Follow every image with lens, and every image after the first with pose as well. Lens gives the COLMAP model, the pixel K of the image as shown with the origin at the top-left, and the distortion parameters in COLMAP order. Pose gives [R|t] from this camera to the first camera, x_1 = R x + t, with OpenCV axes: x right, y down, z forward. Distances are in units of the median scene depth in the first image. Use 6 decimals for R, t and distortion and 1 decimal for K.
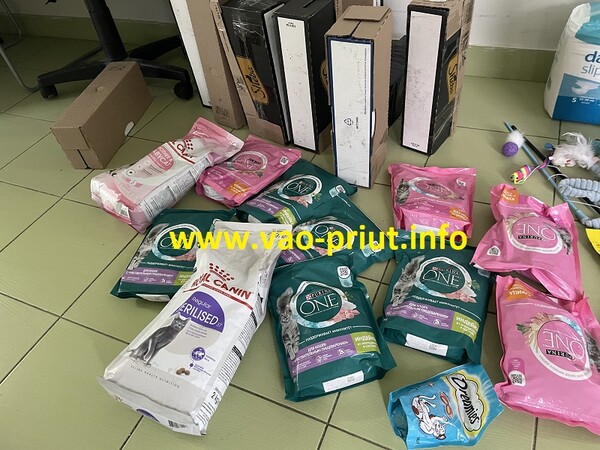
lens RADIAL K [[439.1, 0, 300.0], [0, 439.1, 225.0], [0, 0, 1]] dist [0.076193, -0.109225]
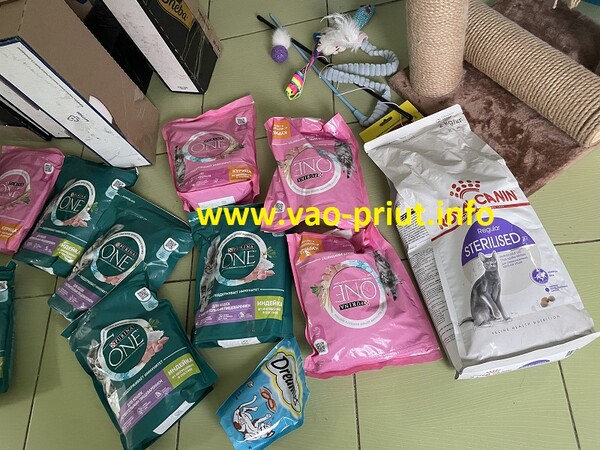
lens RADIAL K [[439.1, 0, 300.0], [0, 439.1, 225.0], [0, 0, 1]] dist [0.076193, -0.109225]
pose [[0.898108, -0.433590, 0.073493, 0.402538], [0.391679, 0.864630, 0.314647, -0.187312], [-0.199972, -0.253801, 0.946359, 0.105694]]
